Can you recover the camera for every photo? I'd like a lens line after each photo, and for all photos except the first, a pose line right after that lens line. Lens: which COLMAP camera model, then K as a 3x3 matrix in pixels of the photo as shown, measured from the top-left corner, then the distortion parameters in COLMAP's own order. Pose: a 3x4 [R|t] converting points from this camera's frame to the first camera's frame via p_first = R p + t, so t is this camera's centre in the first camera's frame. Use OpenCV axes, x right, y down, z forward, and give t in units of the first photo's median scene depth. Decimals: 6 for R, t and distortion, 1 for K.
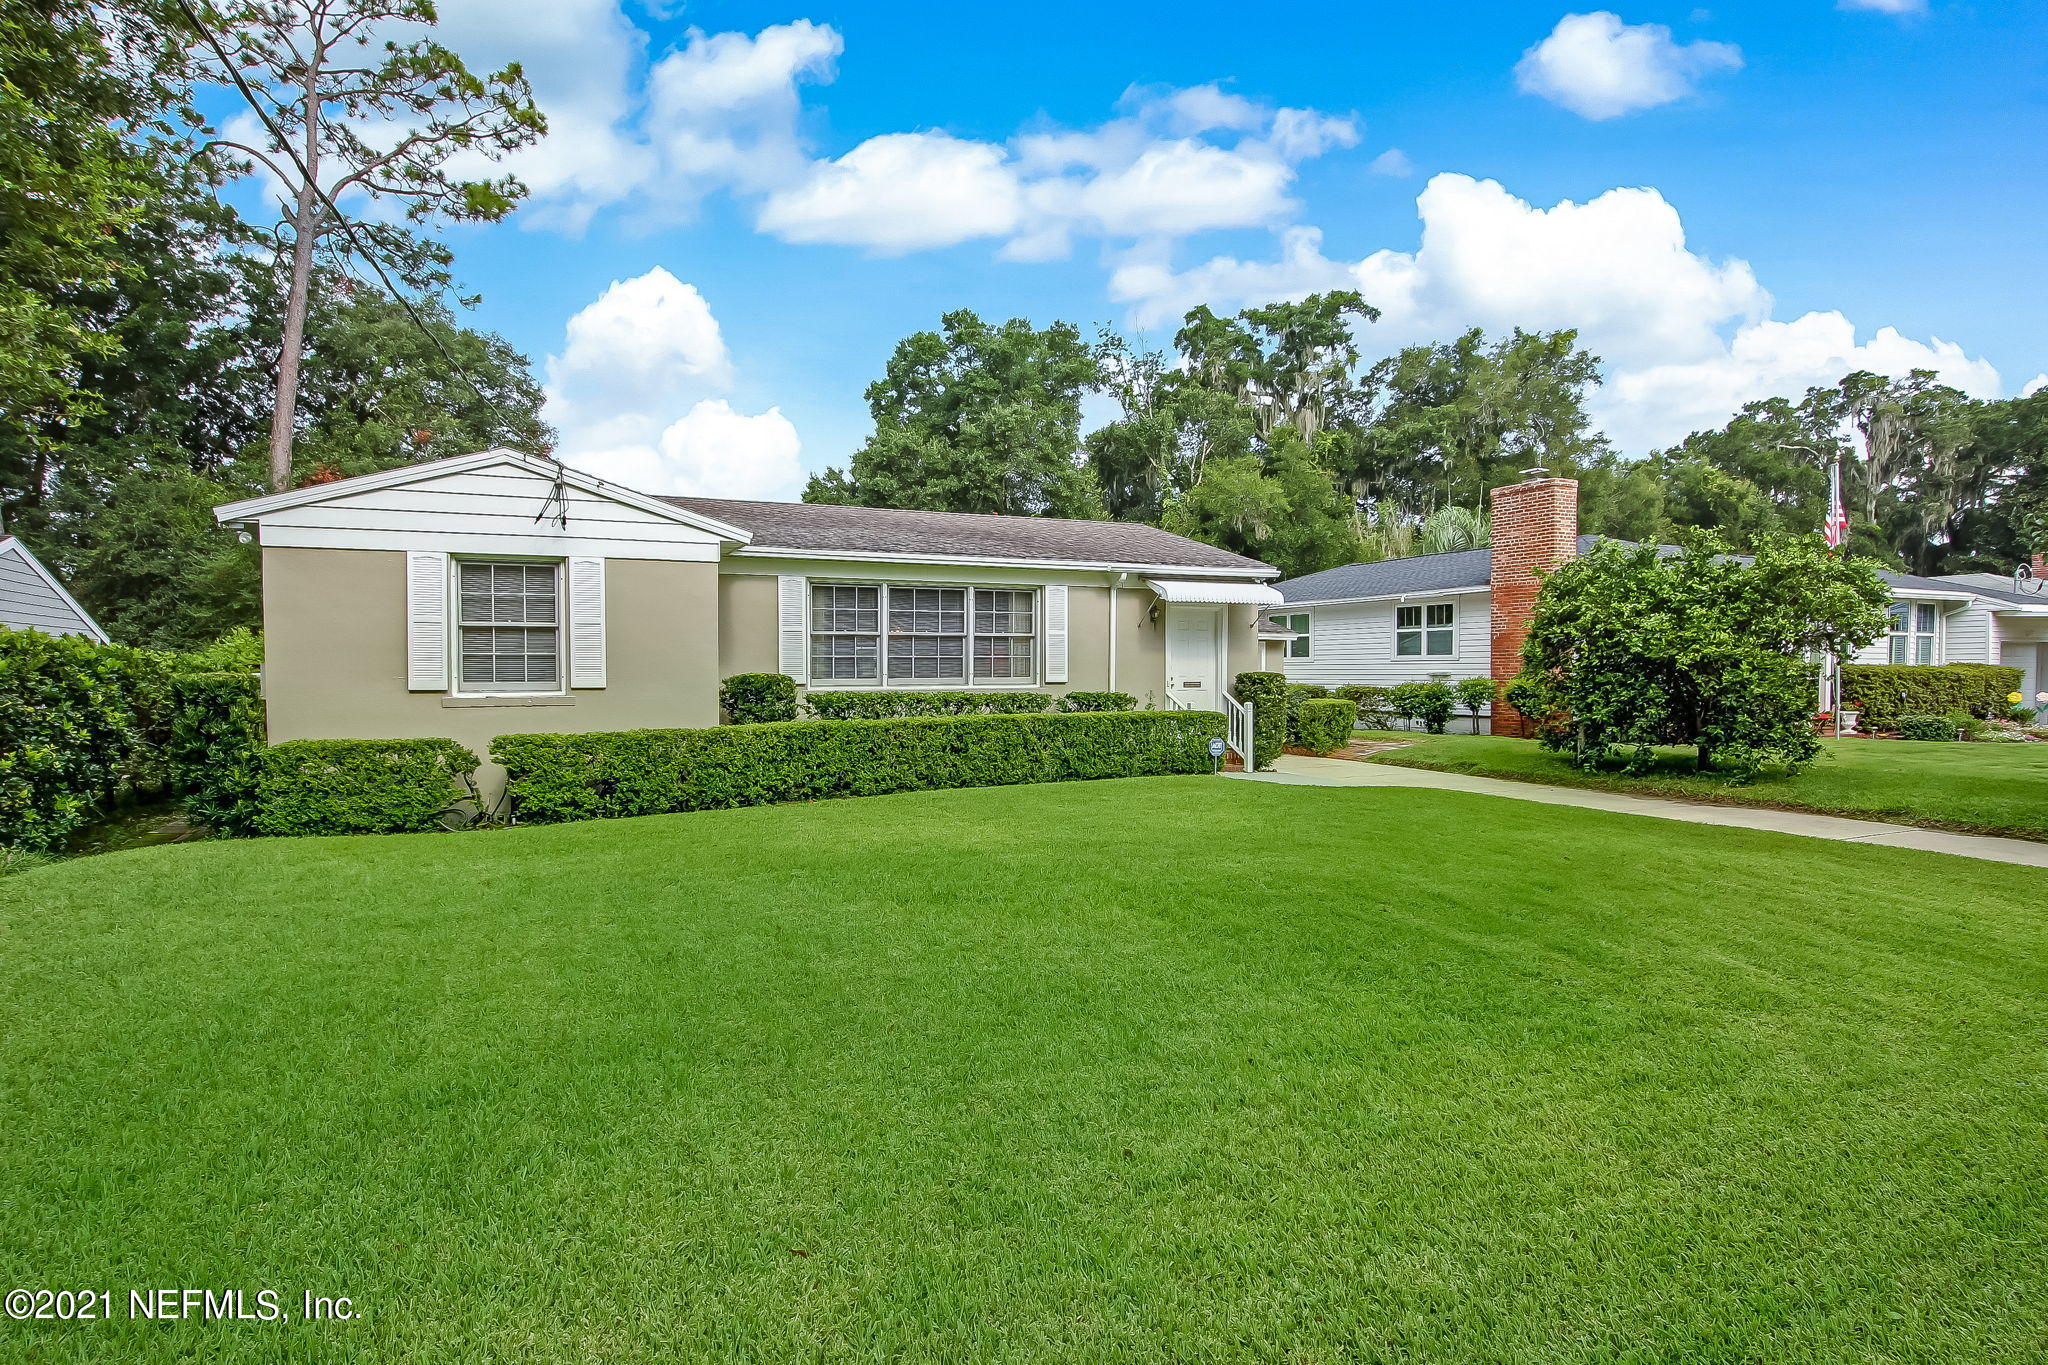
lens RADIAL K [[1078.1, 0, 1047.2], [0, 1078.1, 707.0], [0, 0, 1]] dist [-0.020716, 0.000828]
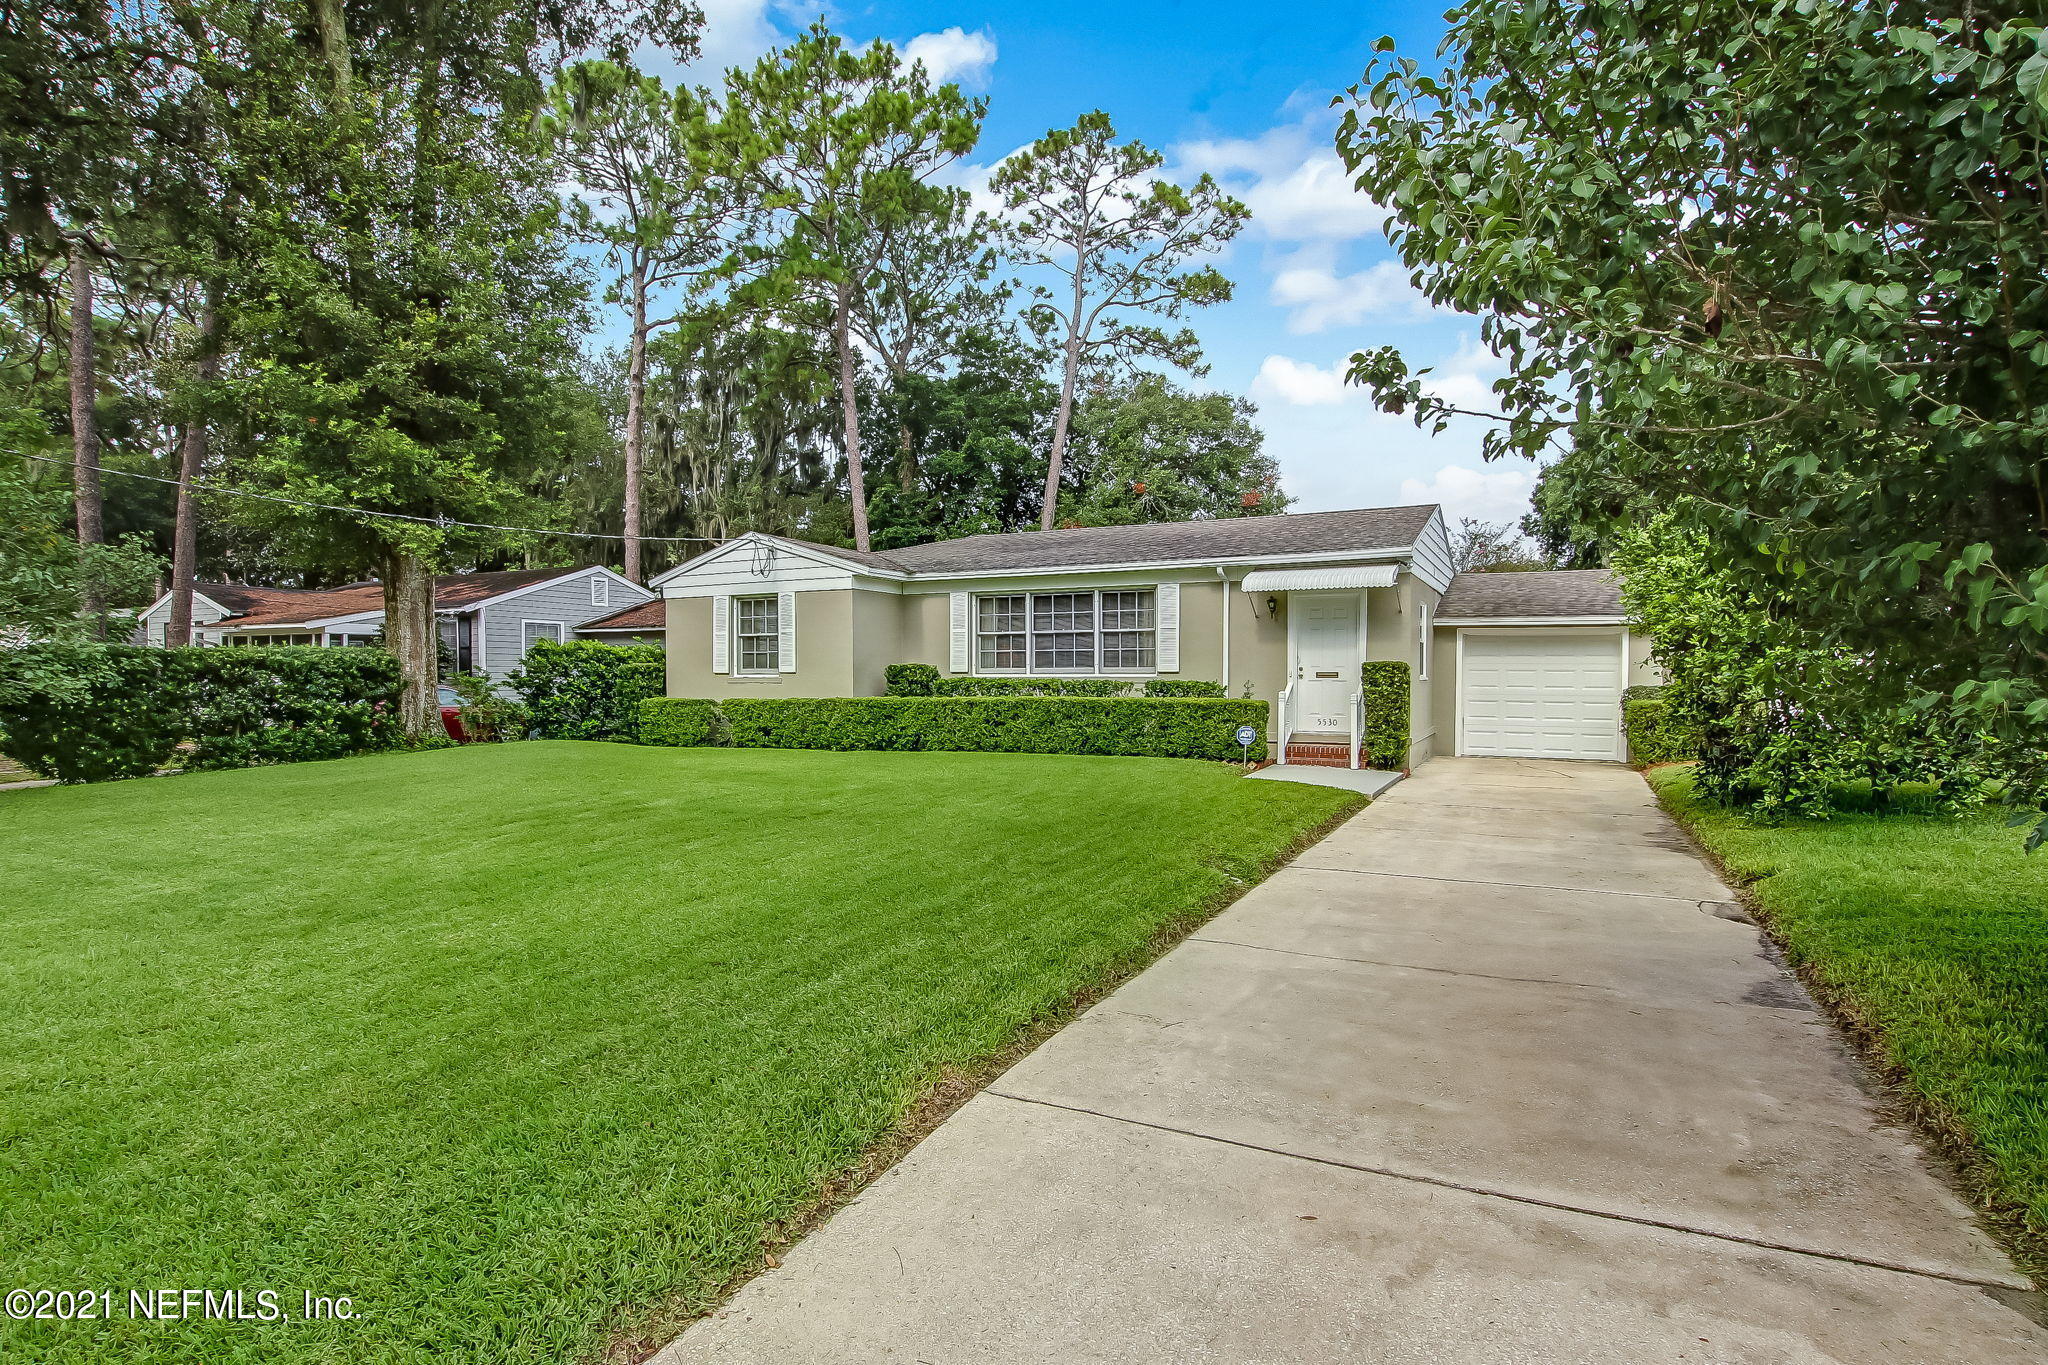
lens RADIAL K [[1078.1, 0, 1047.2], [0, 1078.1, 707.0], [0, 0, 1]] dist [-0.020716, 0.000828]
pose [[0.612875, 0.024906, -0.789787, 0.785964], [-0.027343, 0.999573, 0.010304, 0.005225], [0.789706, 0.015280, 0.613295, 0.219553]]
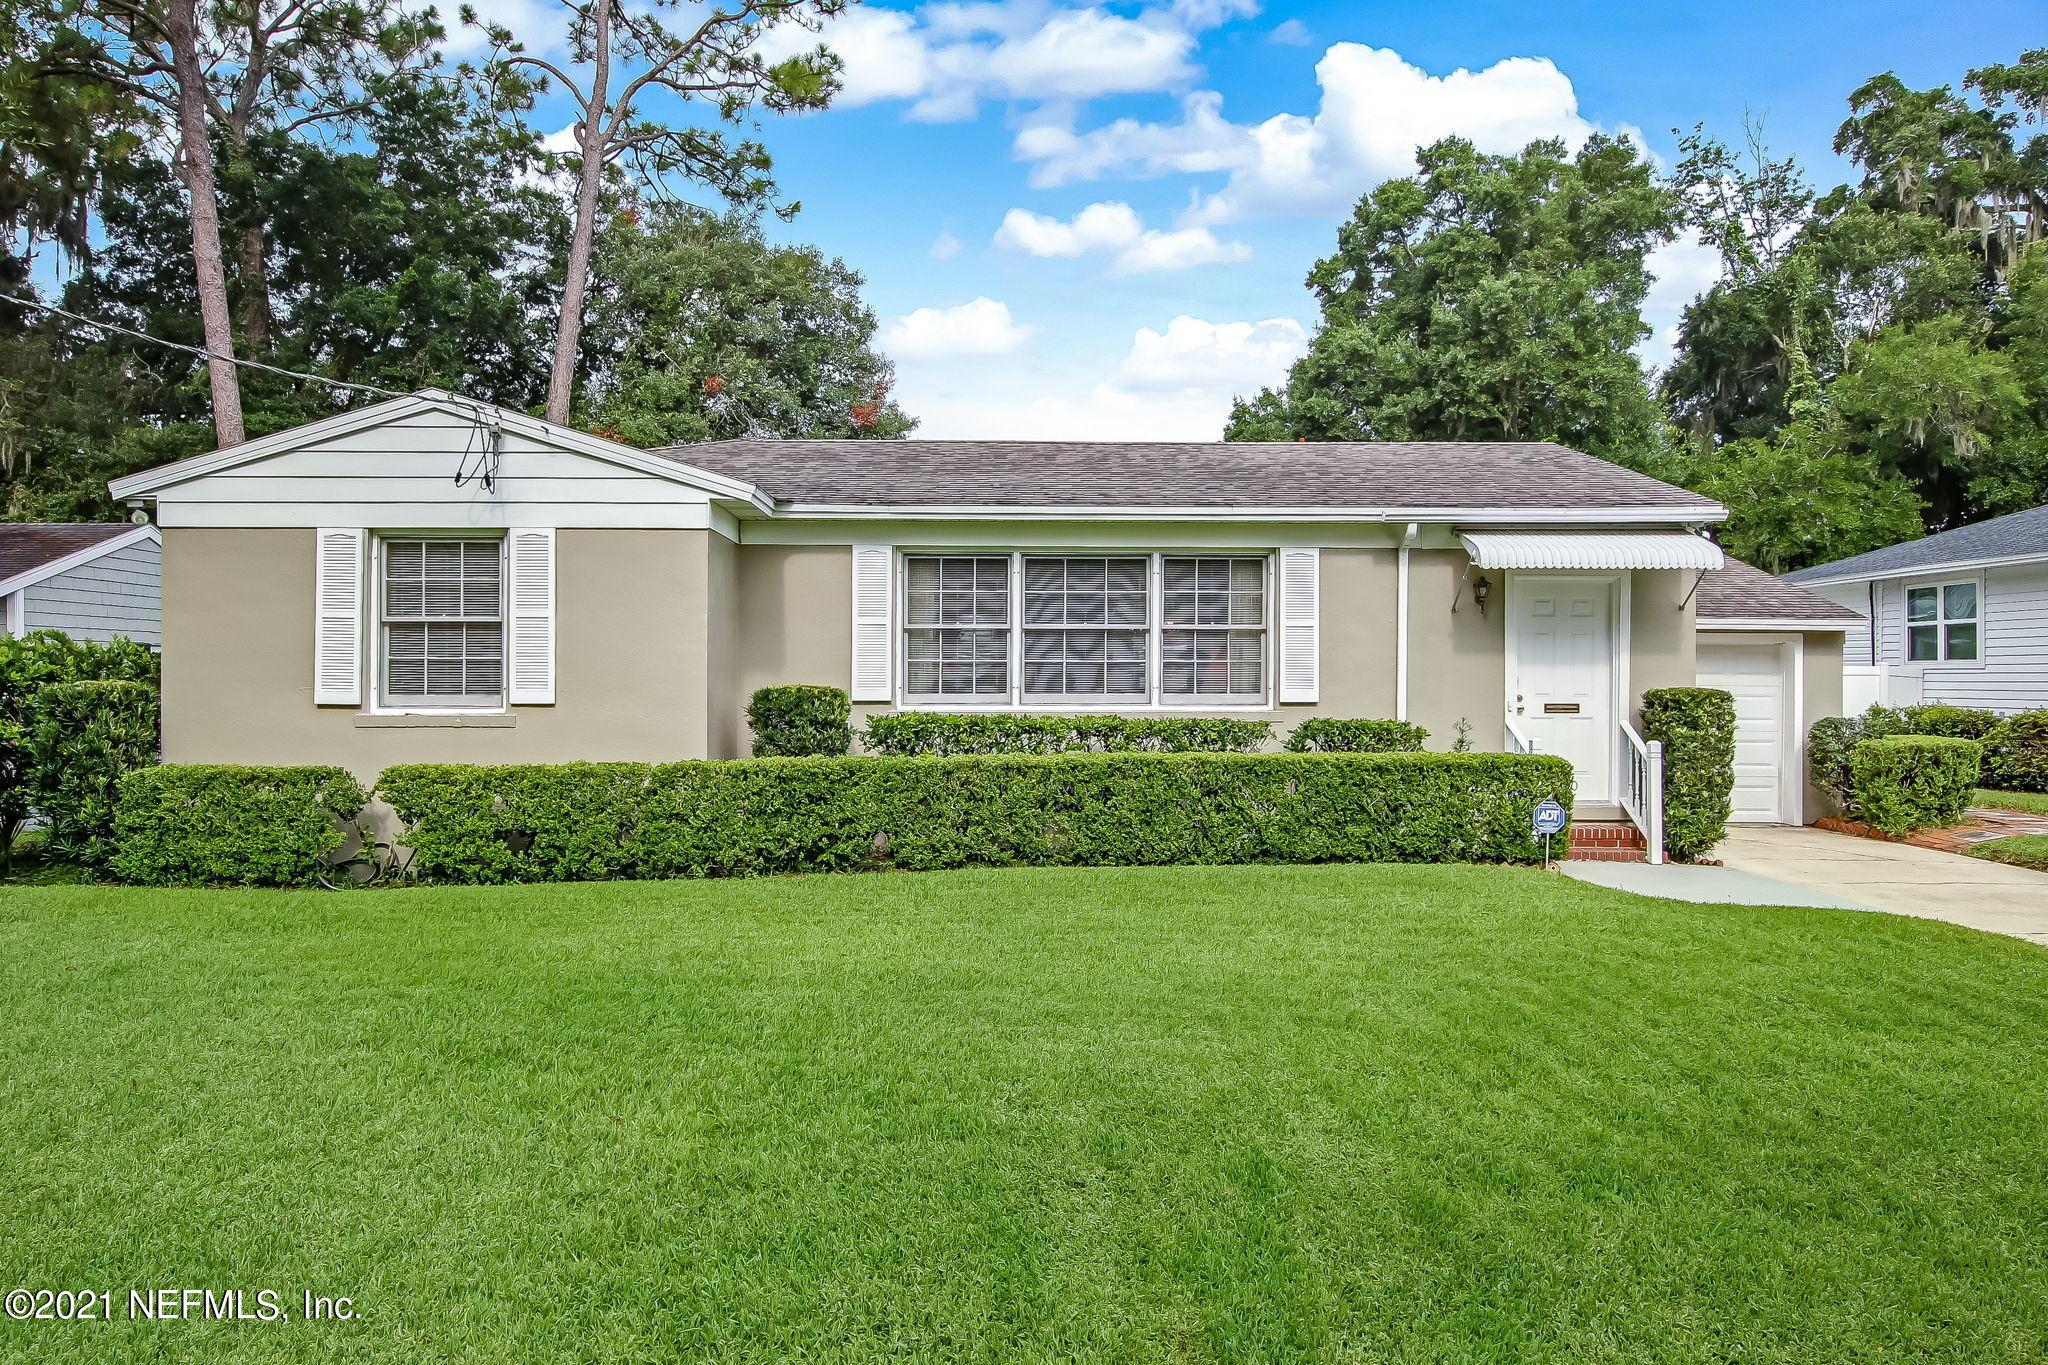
lens RADIAL K [[1519.7, 0, 1042.0], [0, 1519.7, 678.4], [0, 0, 1]] dist [-0.010313, 0.030666]
pose [[0.911023, 0.005835, -0.412315, 0.229970], [-0.019223, 0.999414, -0.028331, -0.008912], [0.411908, 0.033736, 0.910601, 0.135295]]
